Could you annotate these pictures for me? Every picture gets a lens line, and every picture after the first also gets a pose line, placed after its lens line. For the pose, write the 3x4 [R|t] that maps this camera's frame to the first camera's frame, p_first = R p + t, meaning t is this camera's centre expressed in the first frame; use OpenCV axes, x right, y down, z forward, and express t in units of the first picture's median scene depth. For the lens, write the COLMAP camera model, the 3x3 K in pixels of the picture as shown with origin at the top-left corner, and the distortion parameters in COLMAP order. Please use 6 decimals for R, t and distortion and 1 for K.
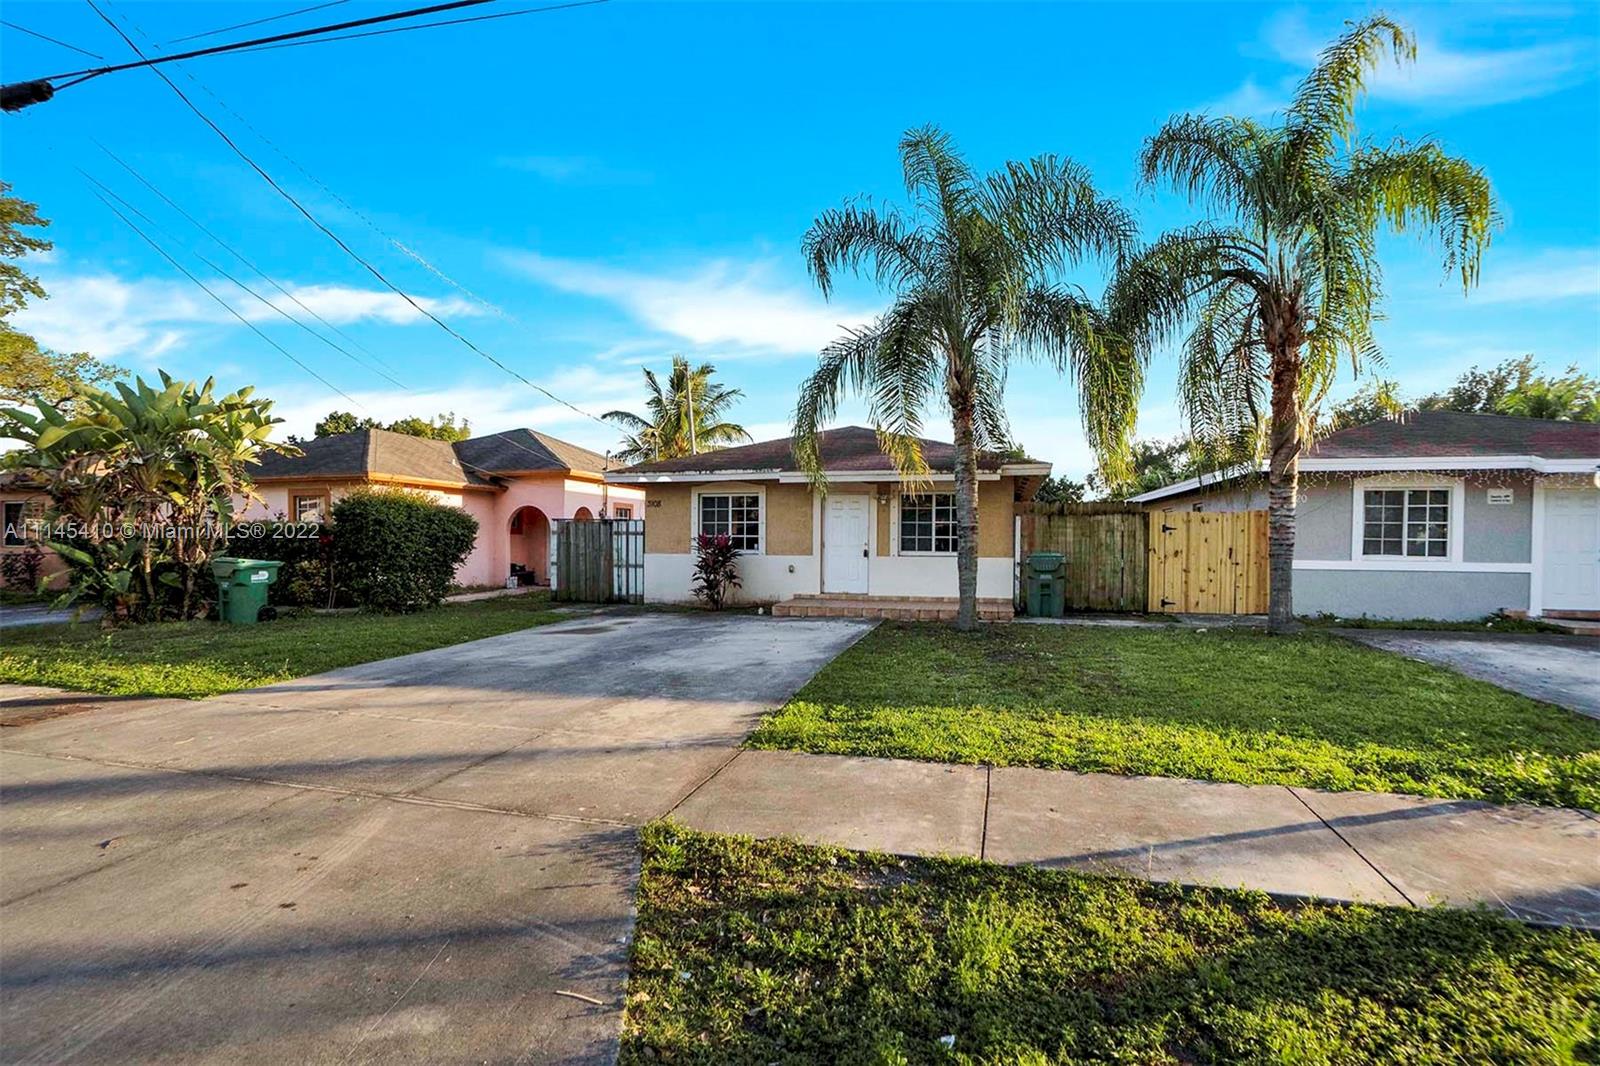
lens RADIAL K [[755.4, 0, 803.8], [0, 755.4, 536.7], [0, 0, 1]] dist [-0.041680, 0.013640]
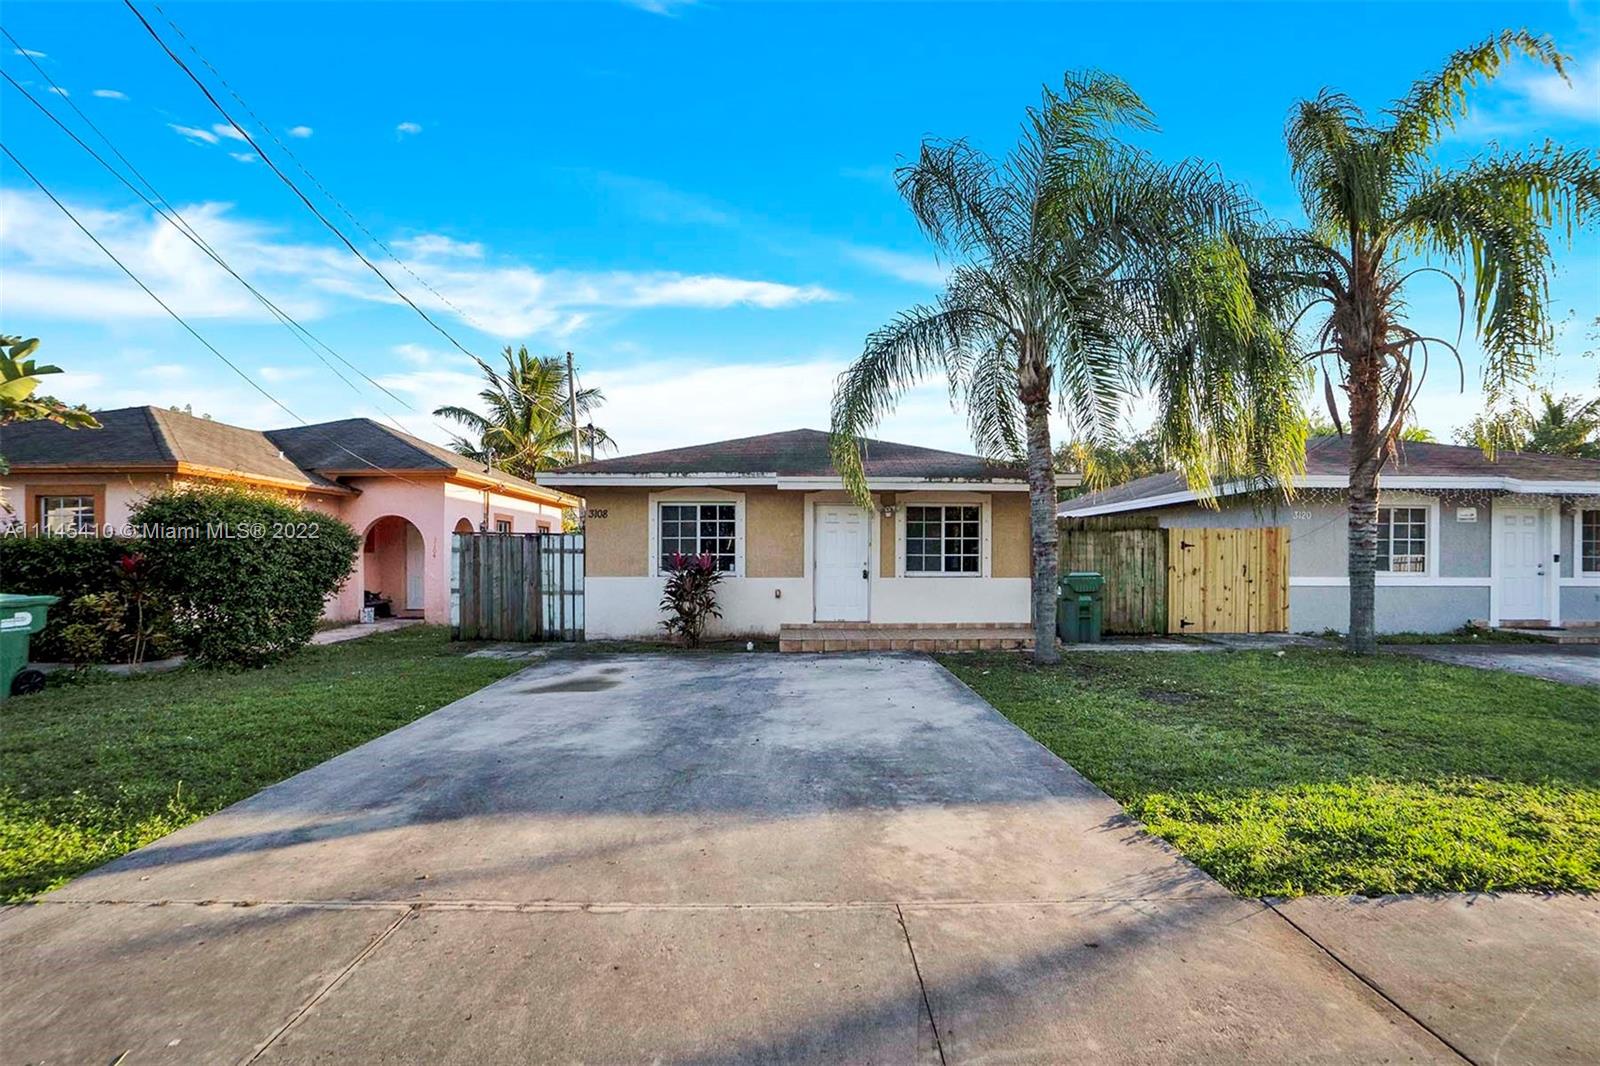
lens RADIAL K [[755.4, 0, 801.3], [0, 755.4, 538.2], [0, 0, 1]] dist [-0.041680, 0.013640]
pose [[0.961525, 0.004143, 0.274686, -0.241335], [0.002270, 0.999732, -0.023028, 0.000856], [-0.274708, 0.022765, 0.961258, 0.209548]]
